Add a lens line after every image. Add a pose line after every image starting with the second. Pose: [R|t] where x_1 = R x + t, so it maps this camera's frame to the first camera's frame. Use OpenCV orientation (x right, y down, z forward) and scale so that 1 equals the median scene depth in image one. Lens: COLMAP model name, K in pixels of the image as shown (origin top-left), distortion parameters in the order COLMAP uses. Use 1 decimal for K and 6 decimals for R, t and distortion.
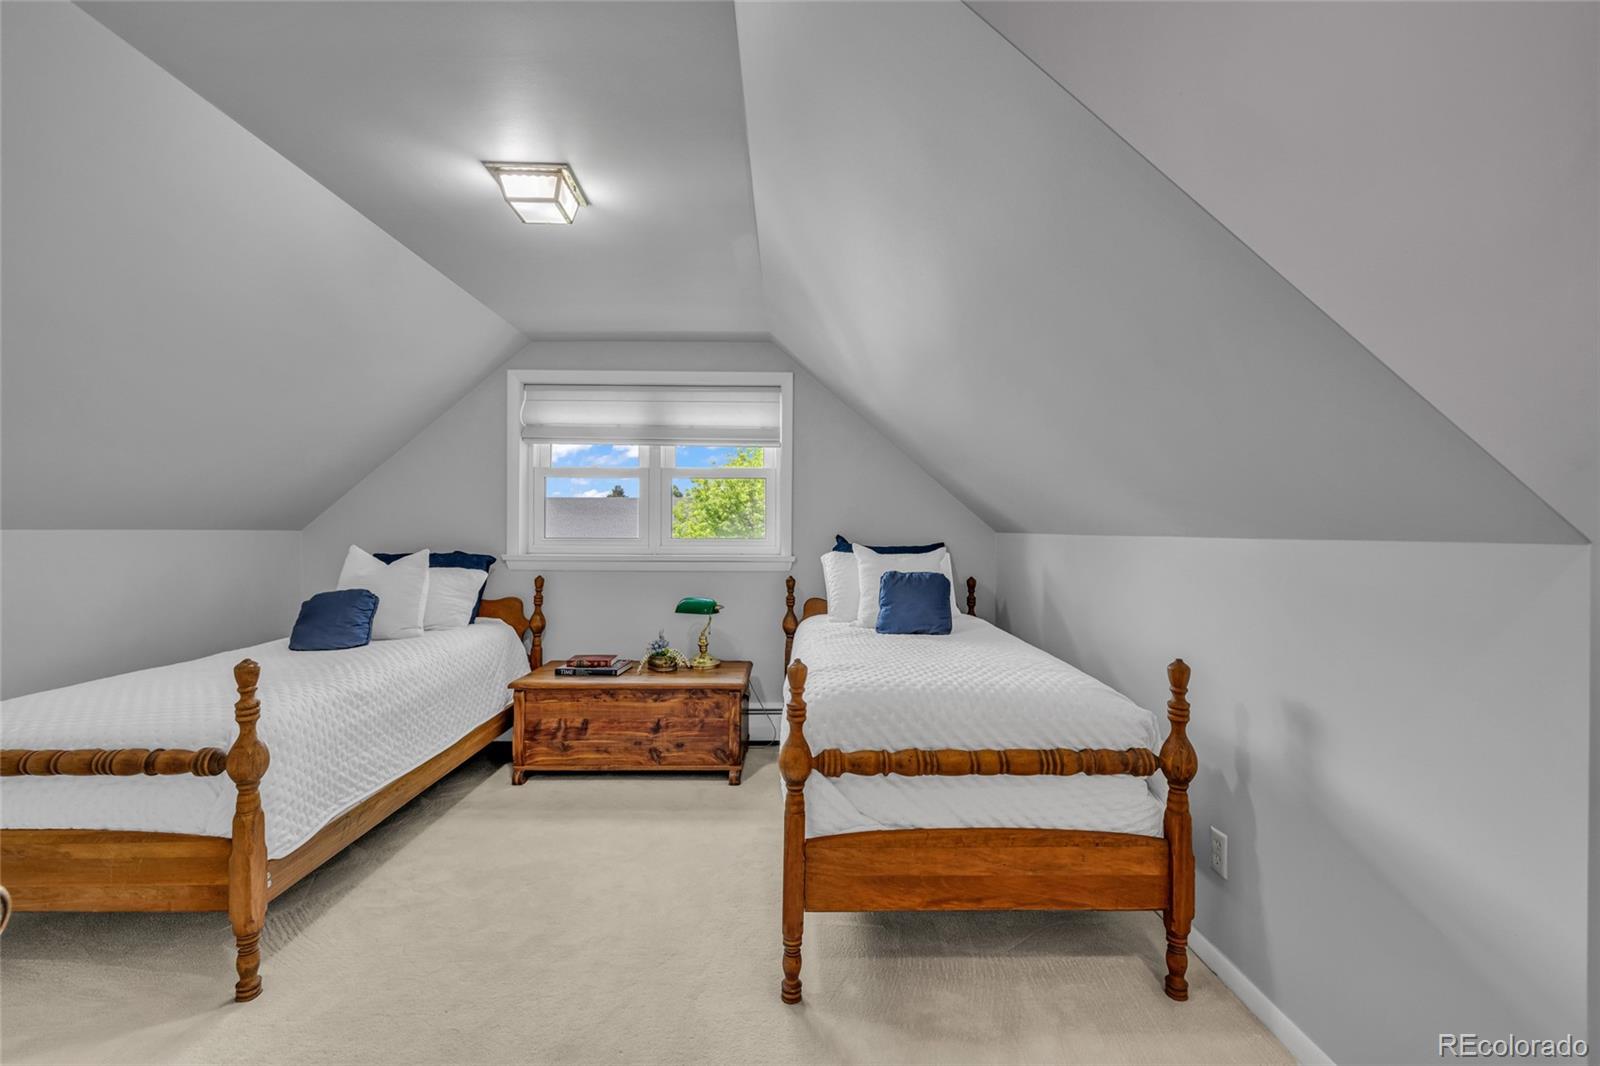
lens RADIAL K [[668.2, 0, 794.1], [0, 668.2, 529.9], [0, 0, 1]] dist [0.003537, -0.000340]
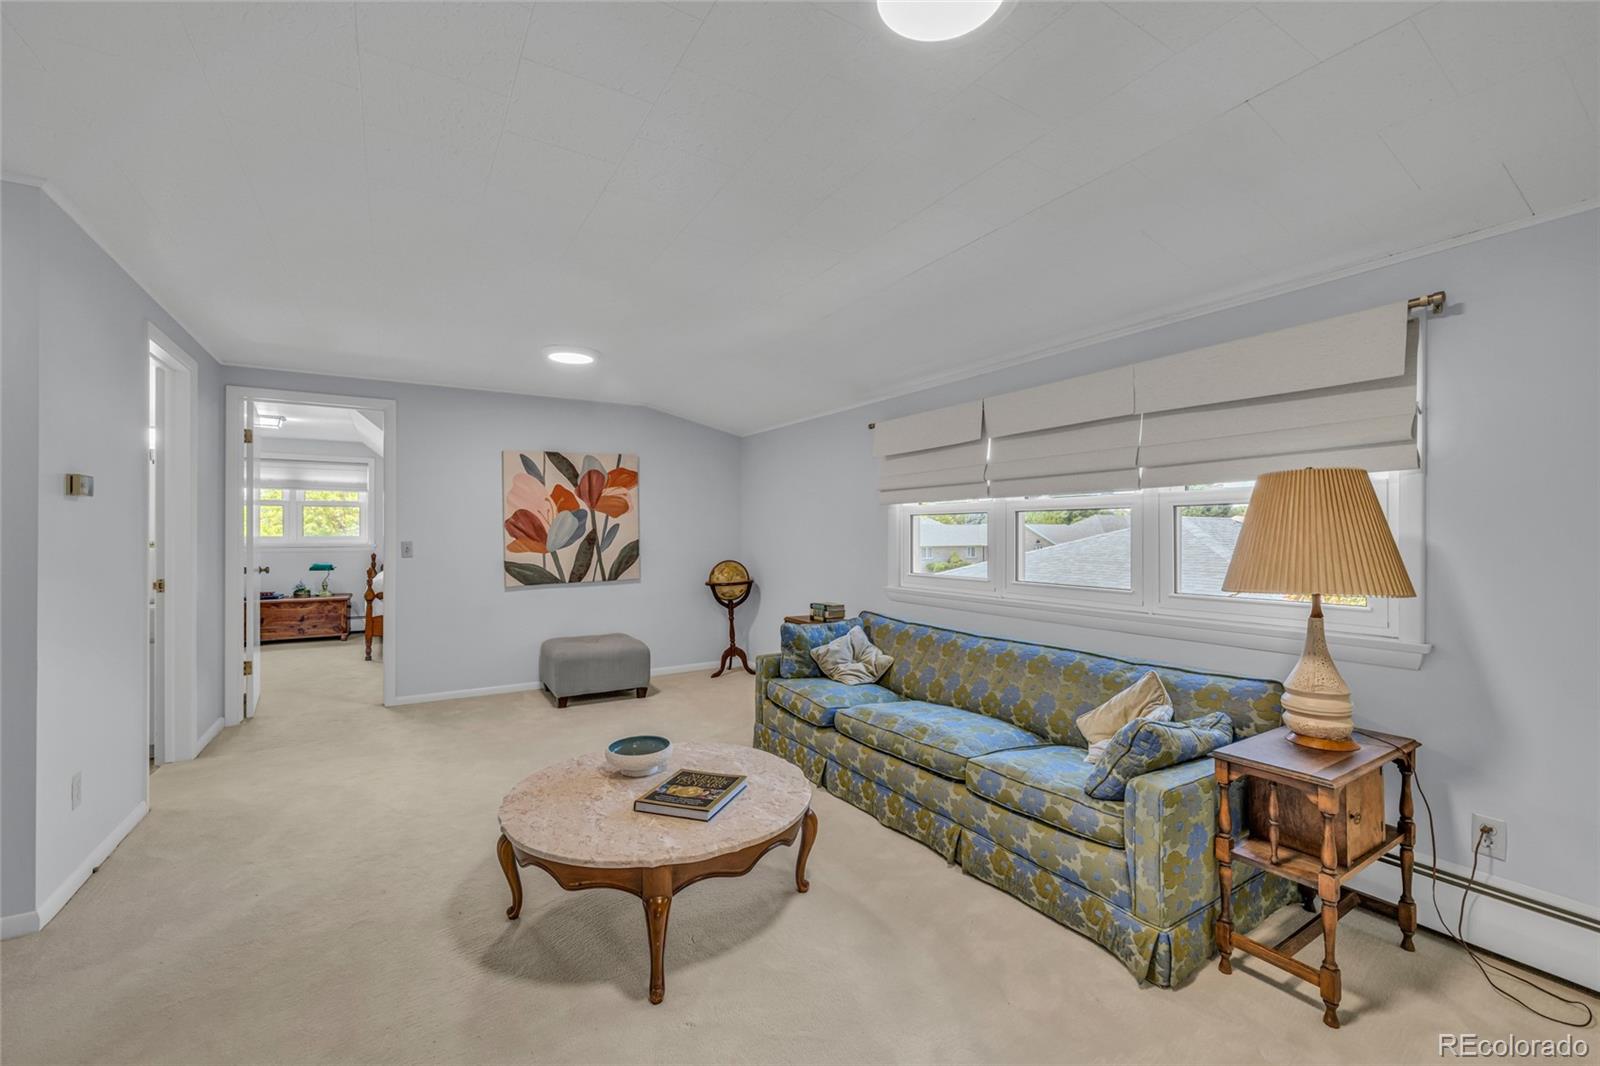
lens RADIAL K [[668.2, 0, 803.3], [0, 668.2, 531.6], [0, 0, 1]] dist [0.003537, -0.000340]
pose [[0.856761, -0.004744, 0.515691, 0.080159], [0.004357, 0.999989, 0.001960, 0.001203], [-0.515694, 0.000568, 0.856772, -1.796256]]
